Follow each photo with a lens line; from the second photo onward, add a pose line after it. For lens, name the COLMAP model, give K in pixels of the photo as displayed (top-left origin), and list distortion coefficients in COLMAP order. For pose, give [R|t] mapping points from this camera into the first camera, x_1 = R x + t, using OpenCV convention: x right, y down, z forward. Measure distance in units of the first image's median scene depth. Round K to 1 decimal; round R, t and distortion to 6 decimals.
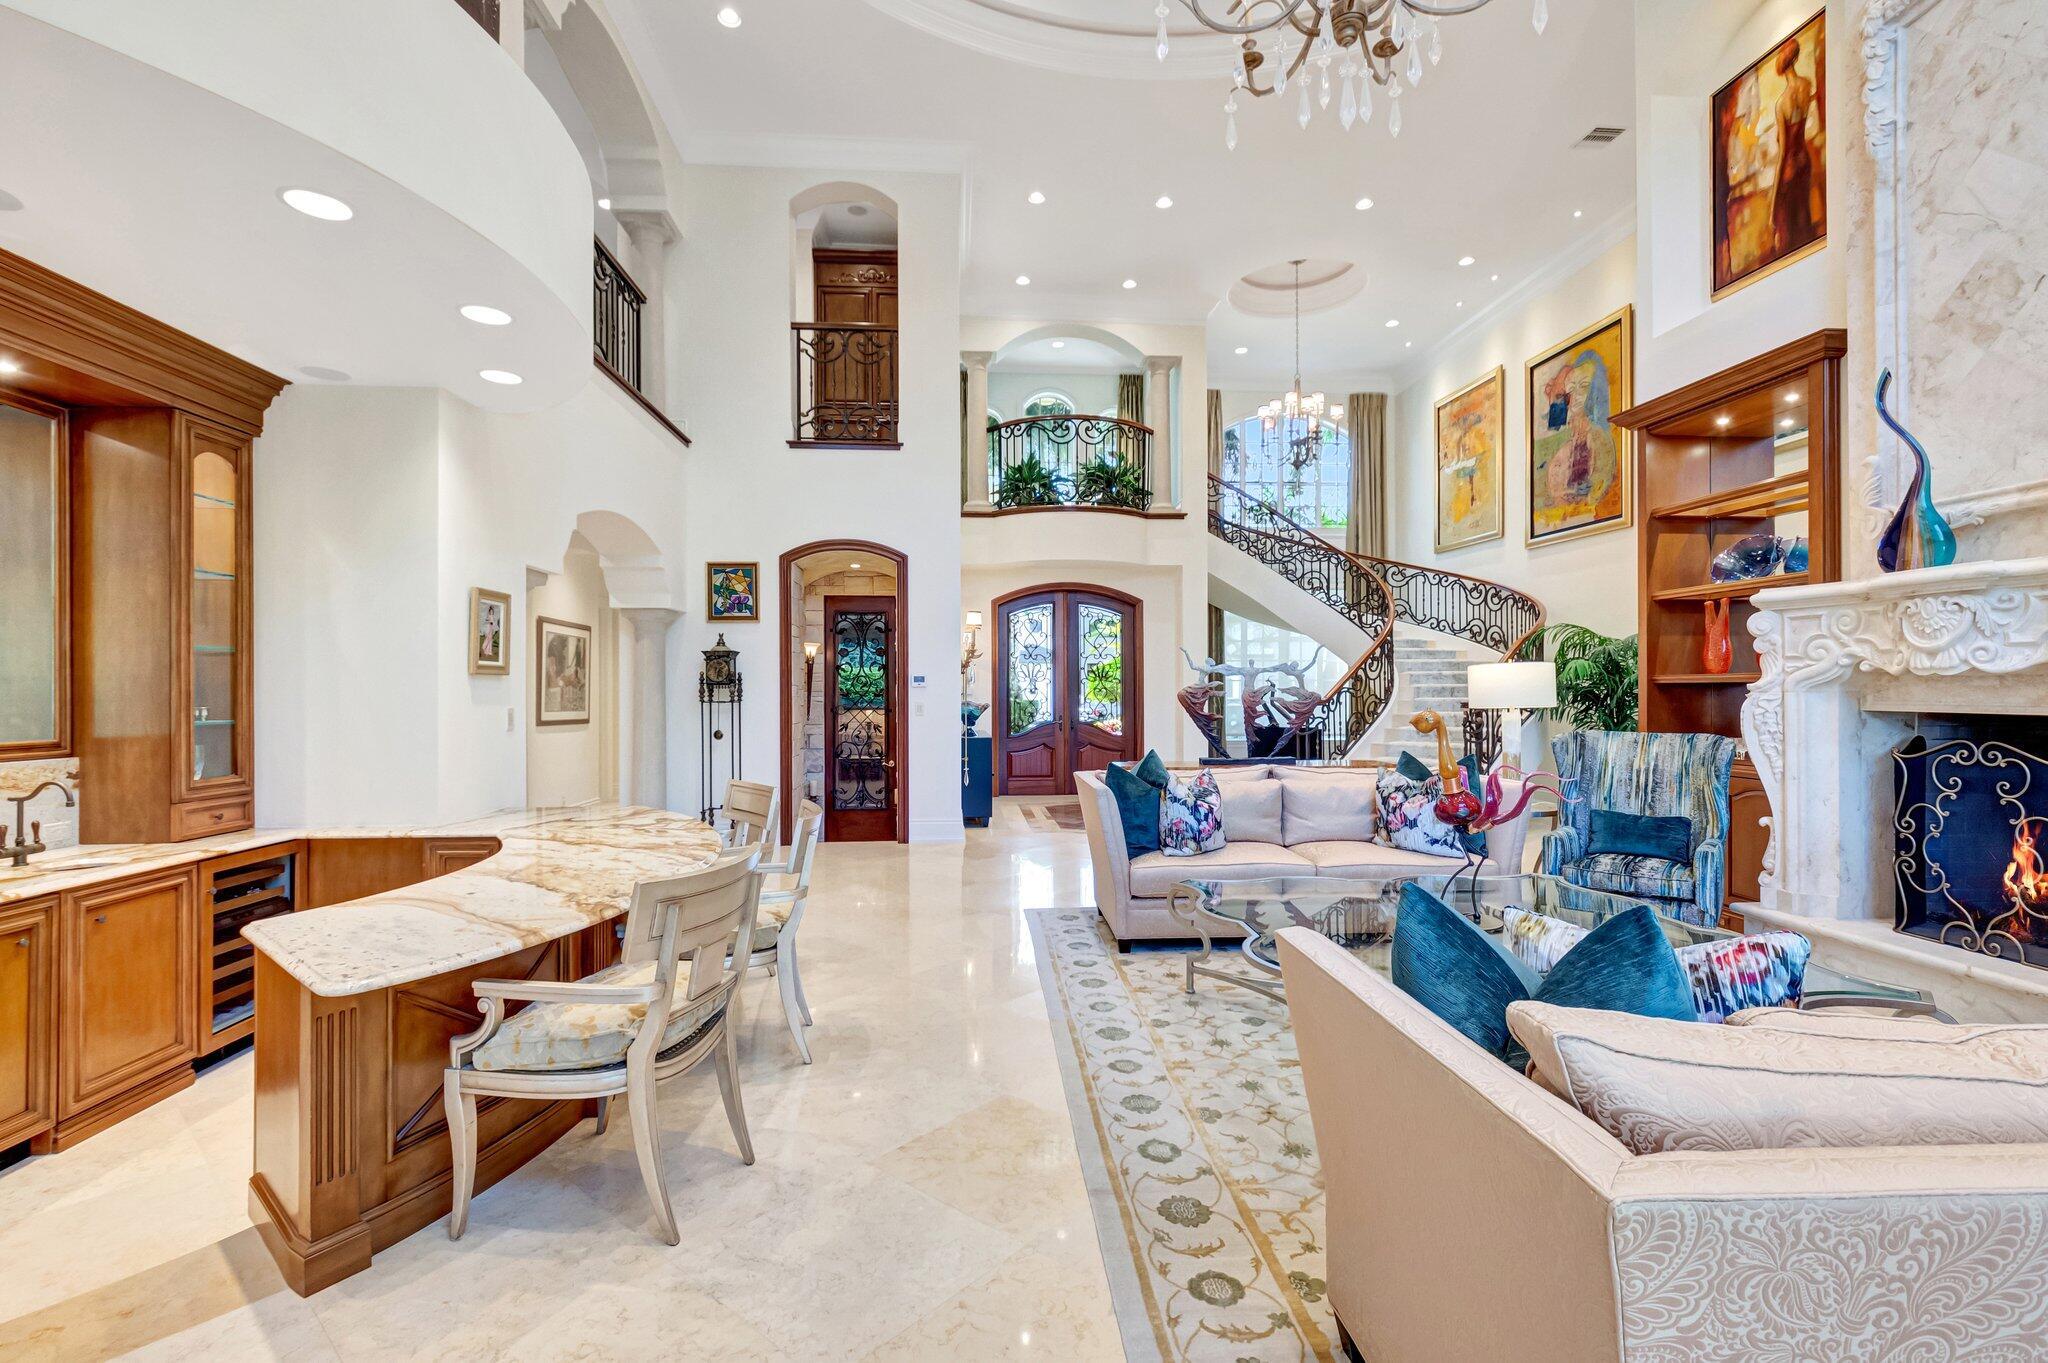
lens RADIAL K [[922.8, 0, 1016.9], [0, 922.8, 689.1], [0, 0, 1]] dist [-0.004893, 0.000776]
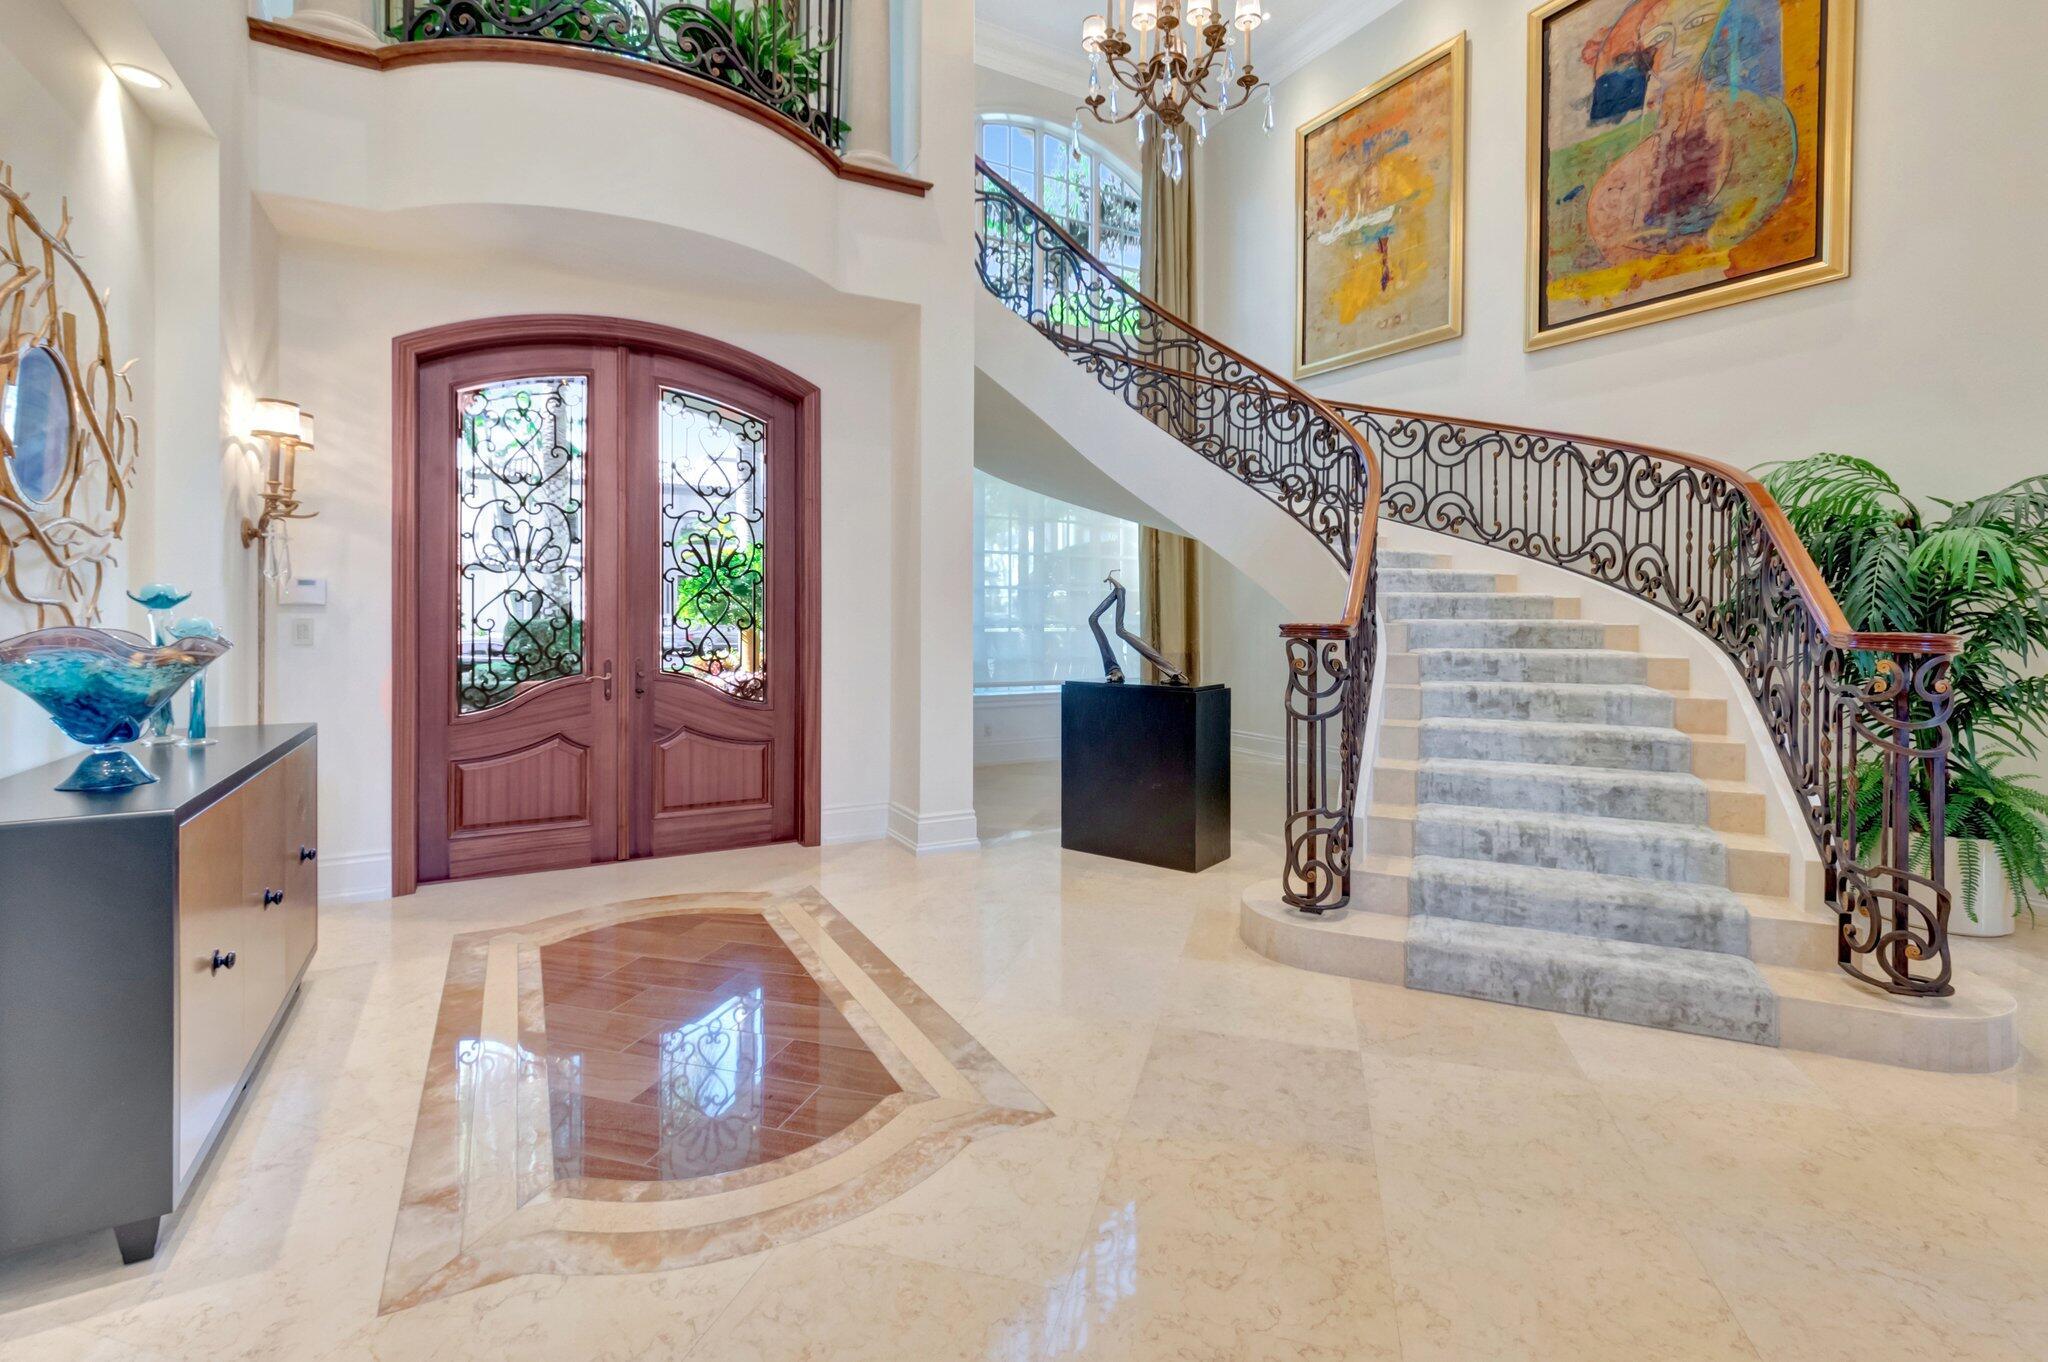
lens RADIAL K [[922.8, 0, 1034.2], [0, 922.8, 623.6], [0, 0, 1]] dist [-0.004893, 0.000776]
pose [[0.899897, 0.001592, 0.436099, 0.041600], [-0.007589, 0.999899, 0.012011, 0.006999], [-0.436036, -0.014118, 0.899818, 0.590696]]
